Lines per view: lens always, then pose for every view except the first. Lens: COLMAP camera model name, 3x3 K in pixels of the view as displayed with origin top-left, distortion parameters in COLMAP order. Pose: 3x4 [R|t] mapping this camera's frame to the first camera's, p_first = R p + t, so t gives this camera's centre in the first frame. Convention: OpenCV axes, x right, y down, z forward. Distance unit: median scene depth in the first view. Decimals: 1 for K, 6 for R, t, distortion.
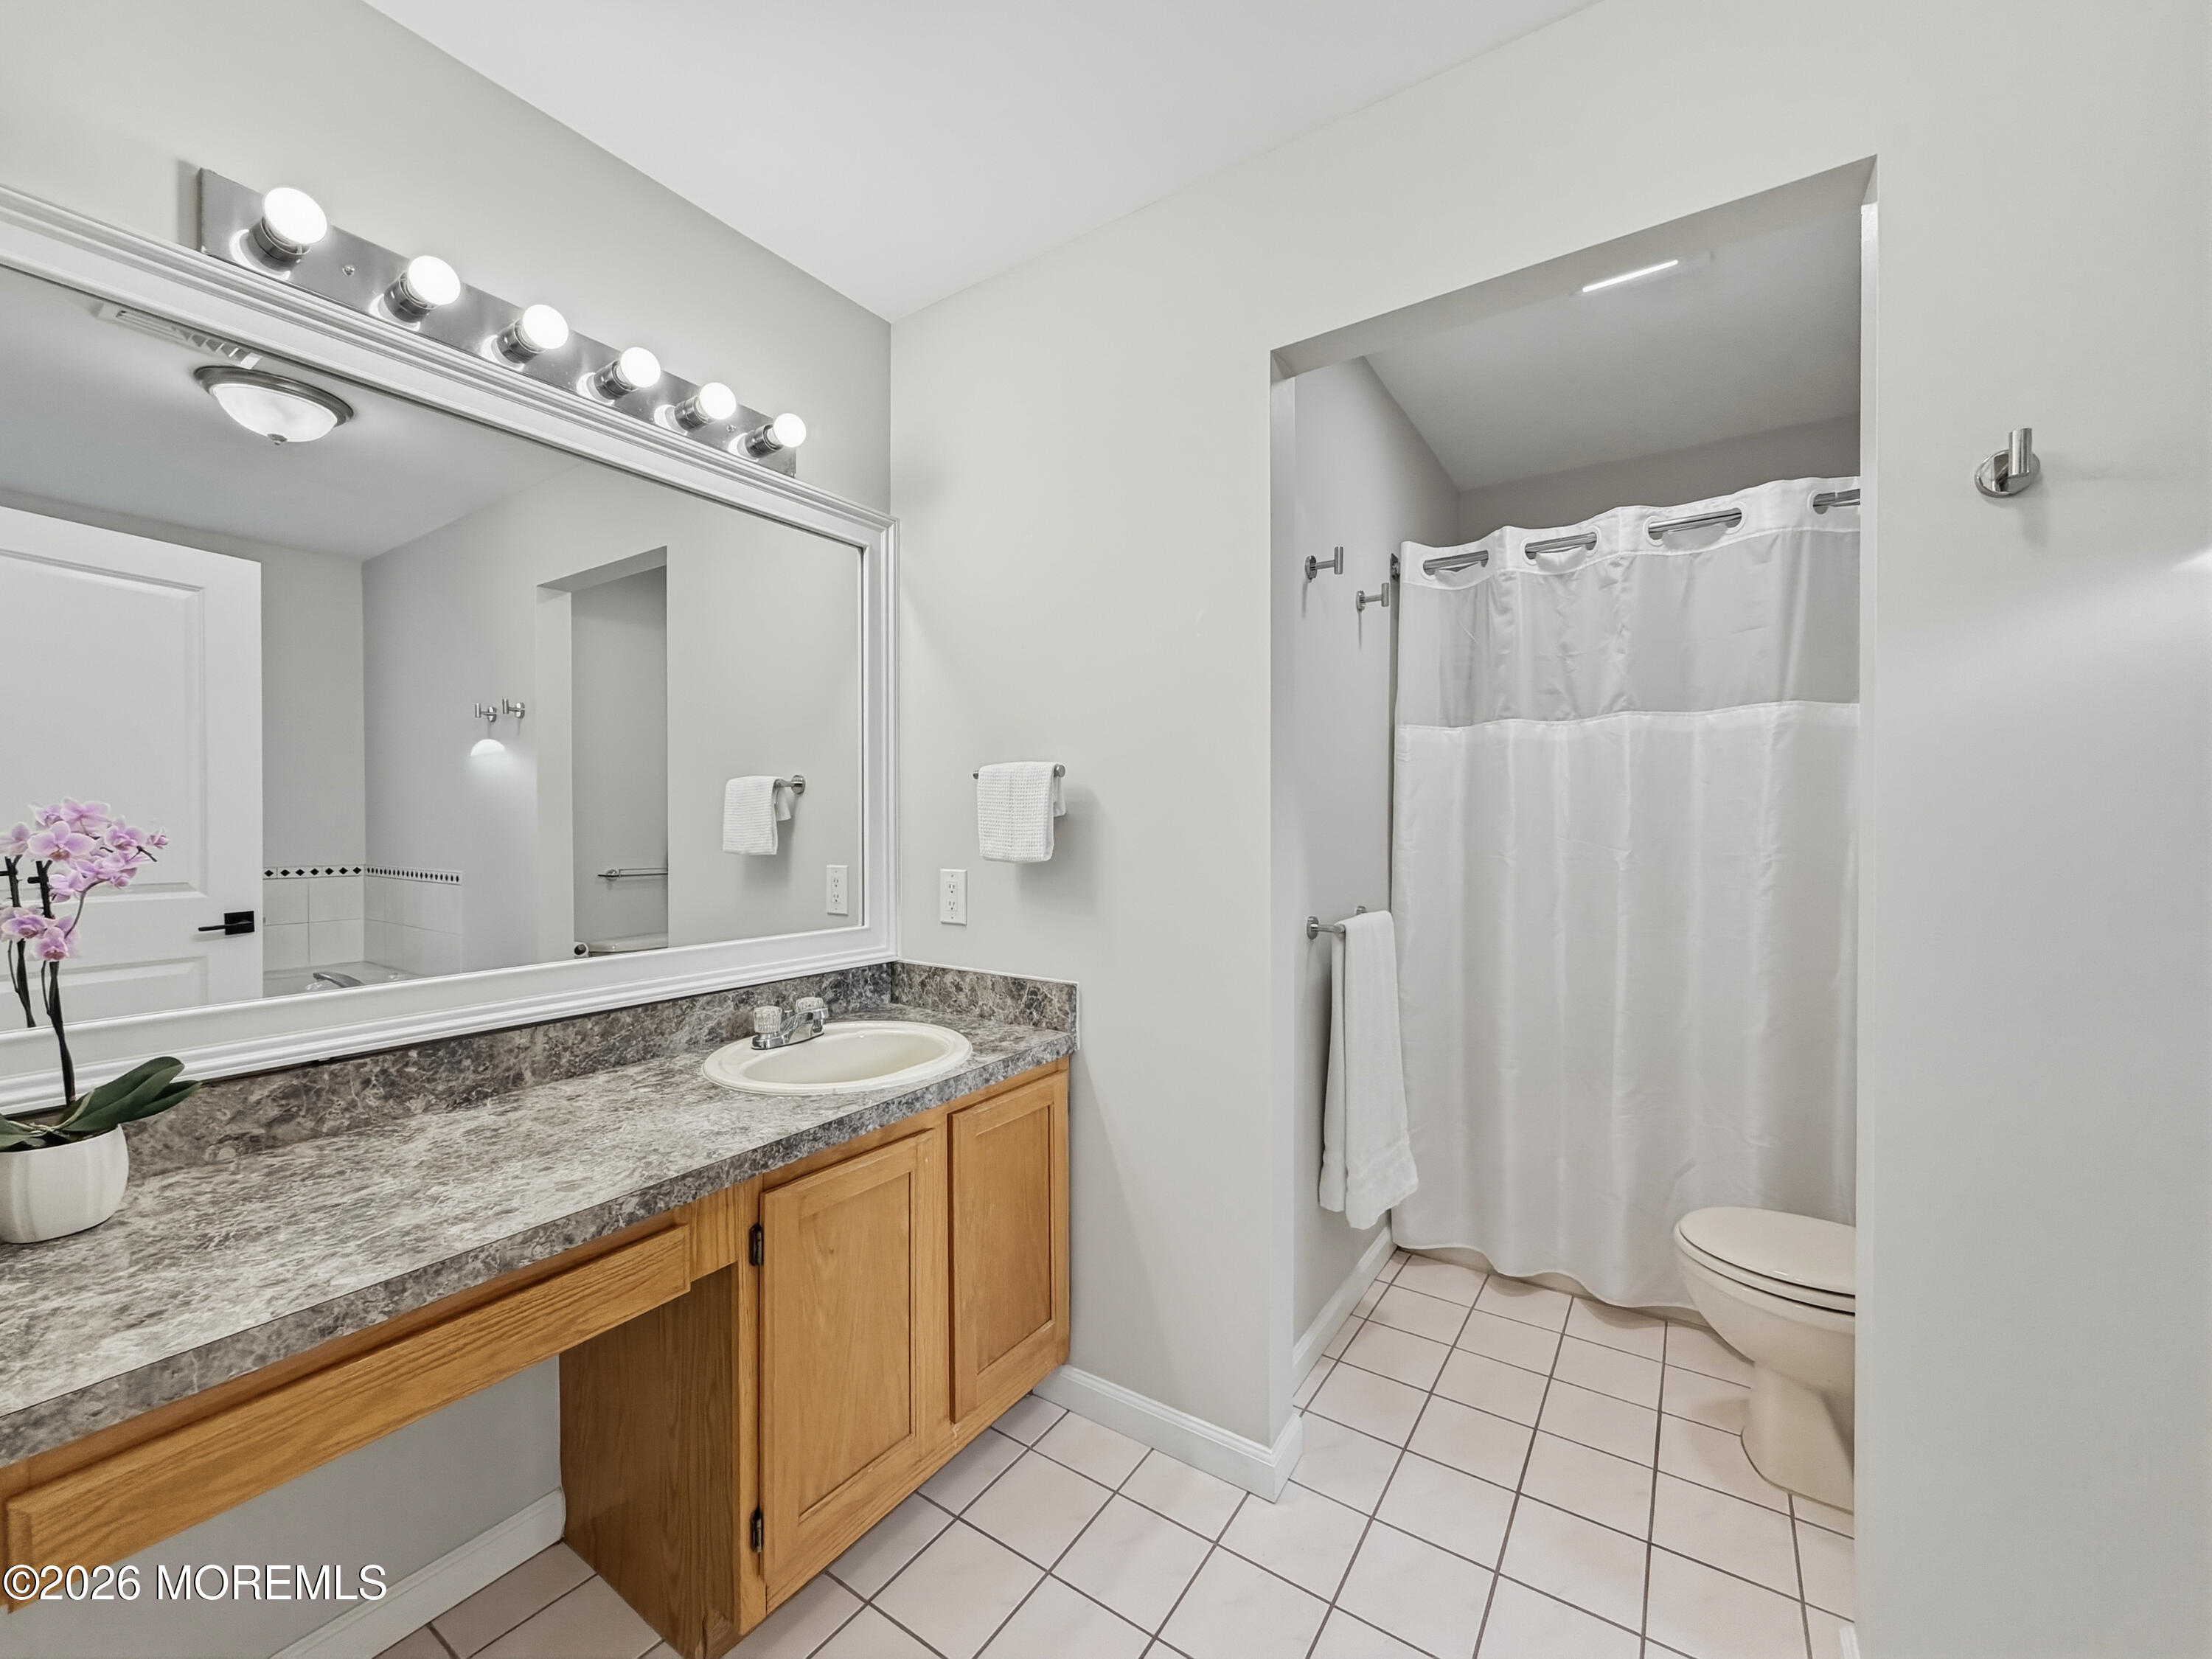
lens RADIAL K [[892.9, 0, 1100.5], [0, 892.9, 817.5], [0, 0, 1]] dist [0.005276, -0.000326]
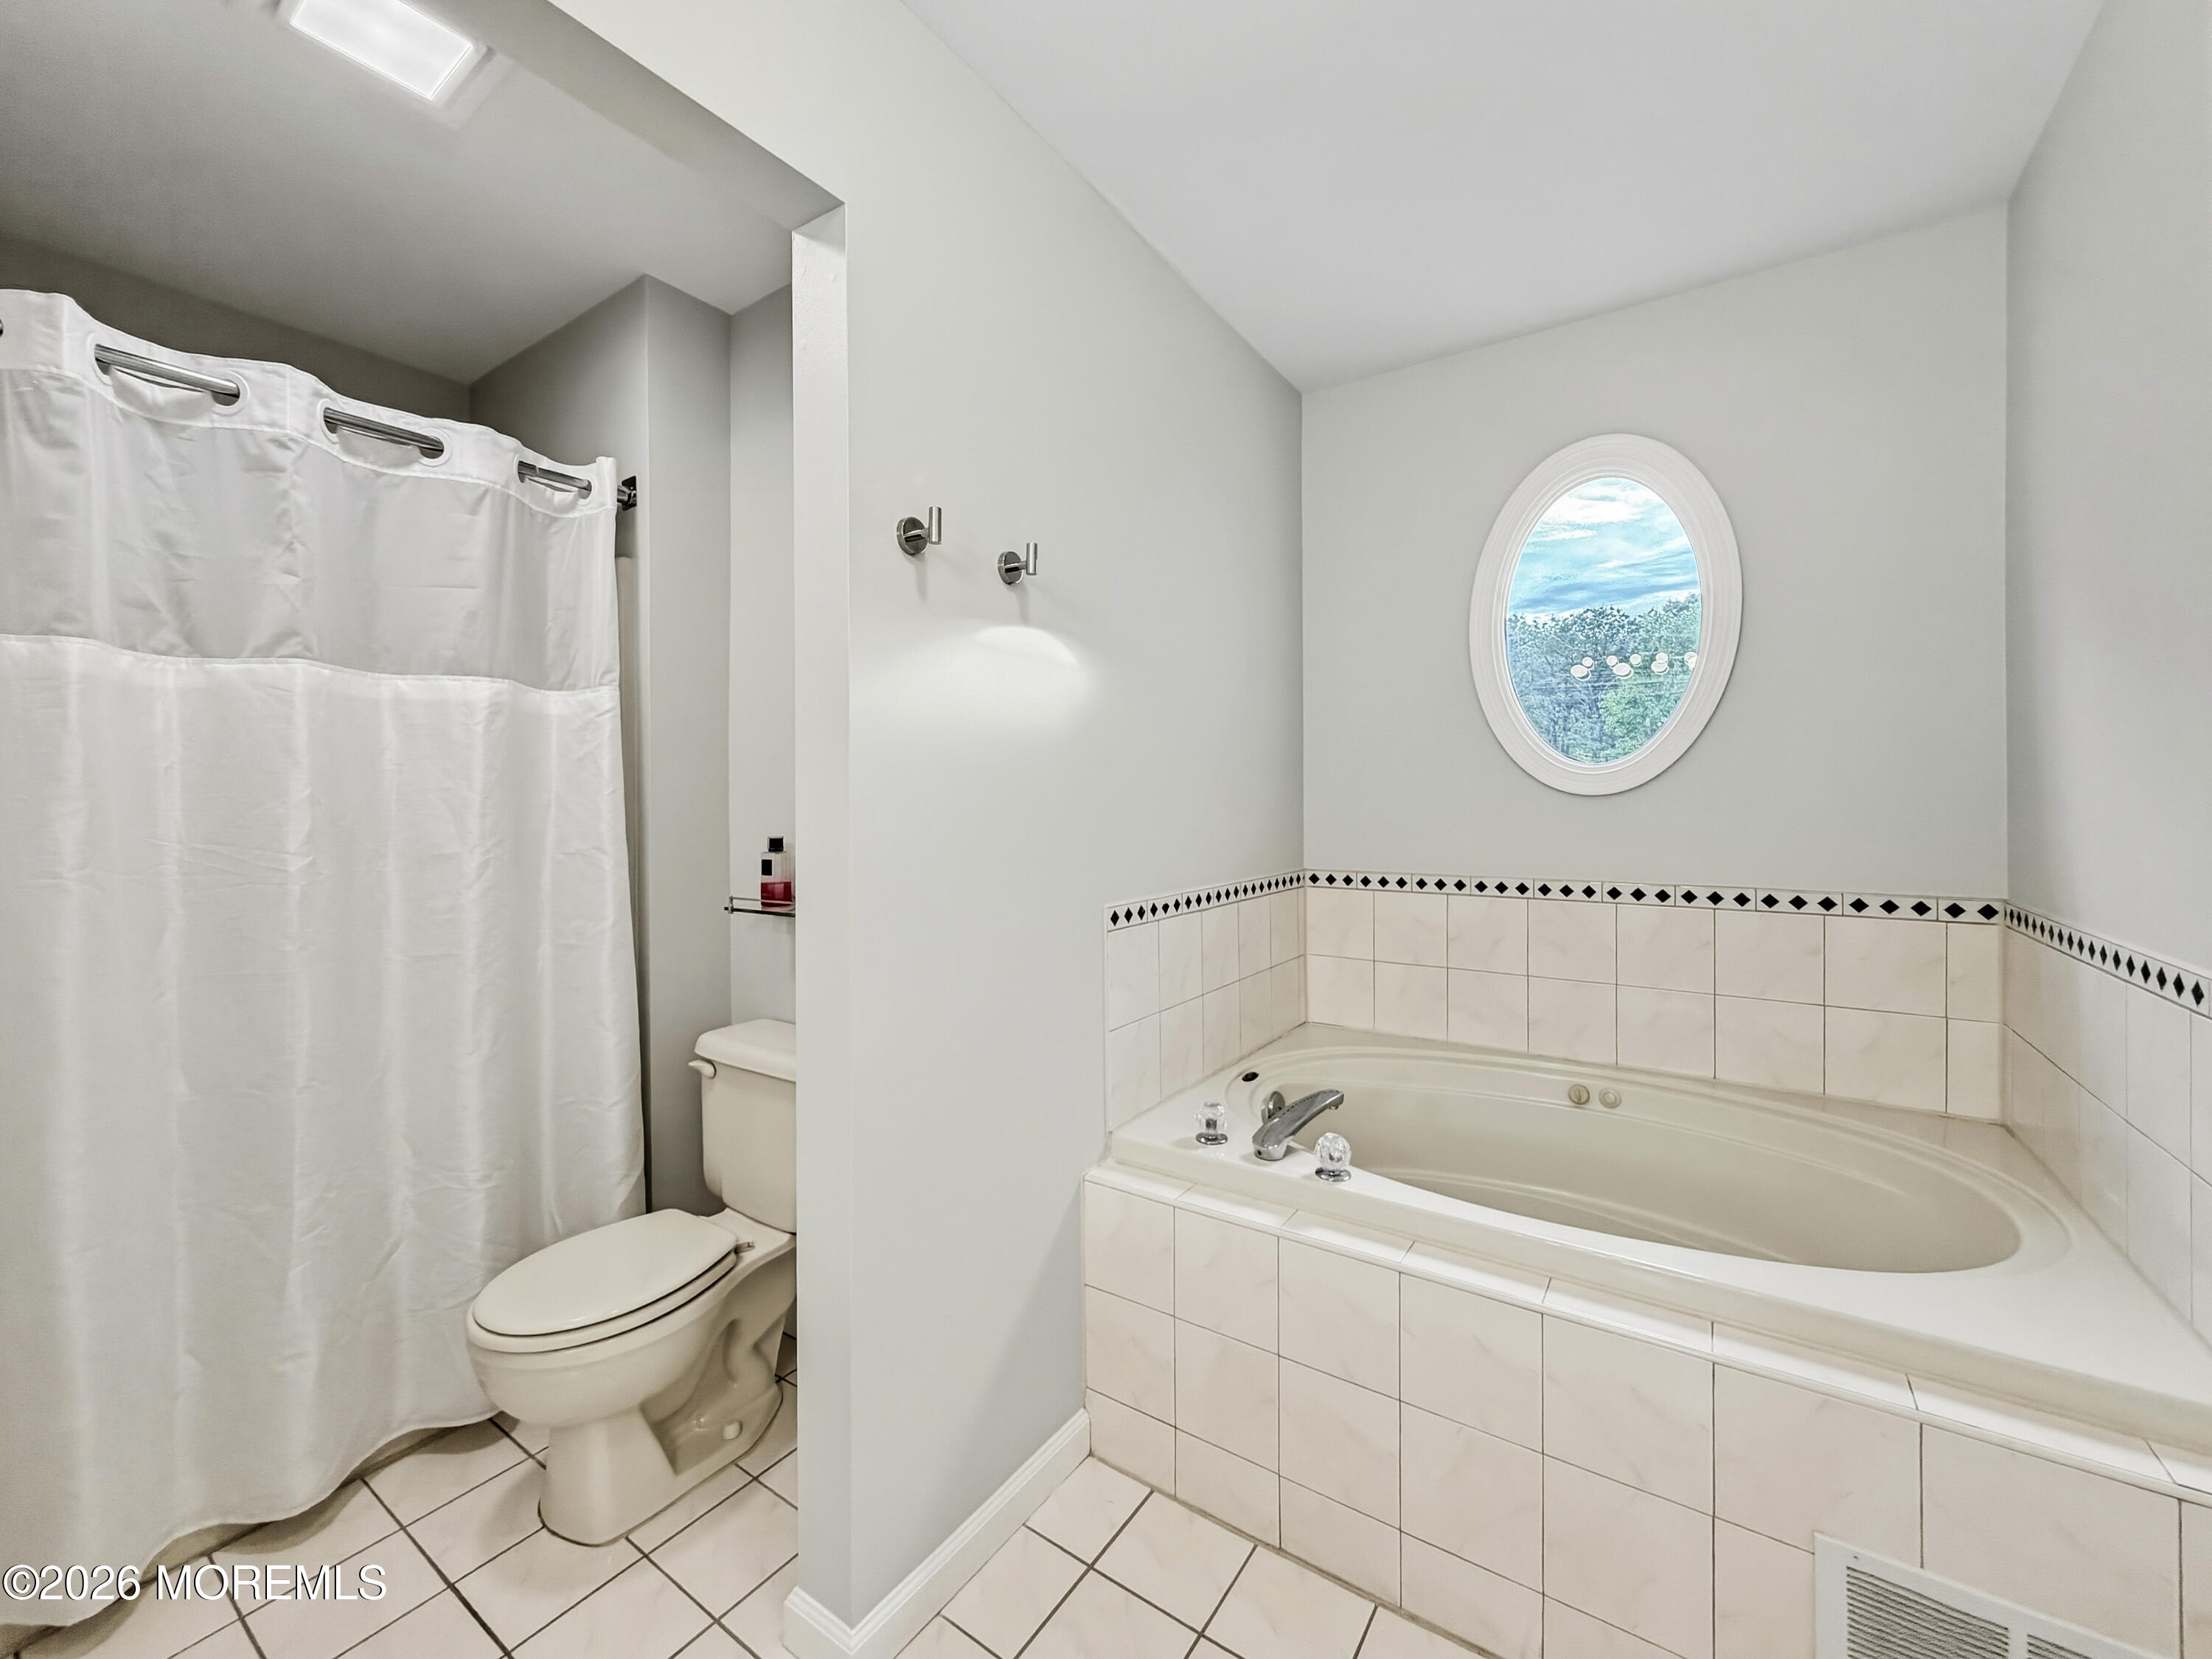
lens RADIAL K [[890.4, 0, 1107.4], [0, 890.4, 799.7], [0, 0, 1]] dist [0.000705, -0.000092]
pose [[0.003909, 0.002473, 0.999989, -0.112833], [-0.000547, 0.999997, -0.002471, -0.006182], [-0.999992, -0.000537, 0.003911, 0.358318]]
